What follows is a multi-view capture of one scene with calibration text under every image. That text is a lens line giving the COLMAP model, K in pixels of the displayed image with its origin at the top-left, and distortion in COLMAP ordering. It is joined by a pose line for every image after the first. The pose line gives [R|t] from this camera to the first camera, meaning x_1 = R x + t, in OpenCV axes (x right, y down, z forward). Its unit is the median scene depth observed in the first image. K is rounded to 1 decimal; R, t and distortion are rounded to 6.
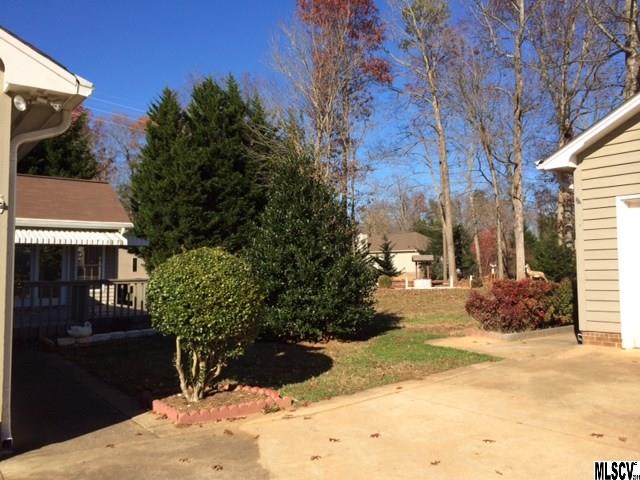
lens RADIAL K [[549.3, 0, 321.1], [0, 549.3, 230.8], [0, 0, 1]] dist [0.011745, 0.000363]
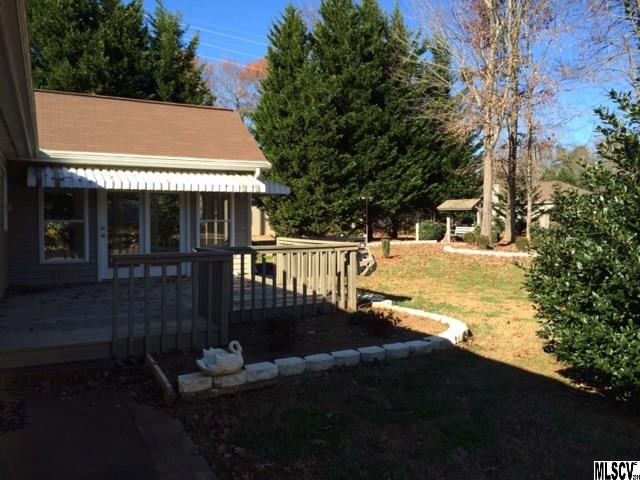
lens RADIAL K [[556.0, 0, 320.0], [0, 556.0, 240.0], [0, 0, 1]] dist [0.057300, -0.001828]
pose [[0.981874, 0.012342, -0.189132, -0.081415], [0.006978, 0.994847, 0.101146, 0.008107], [0.189406, -0.100632, 0.976729, 0.170770]]
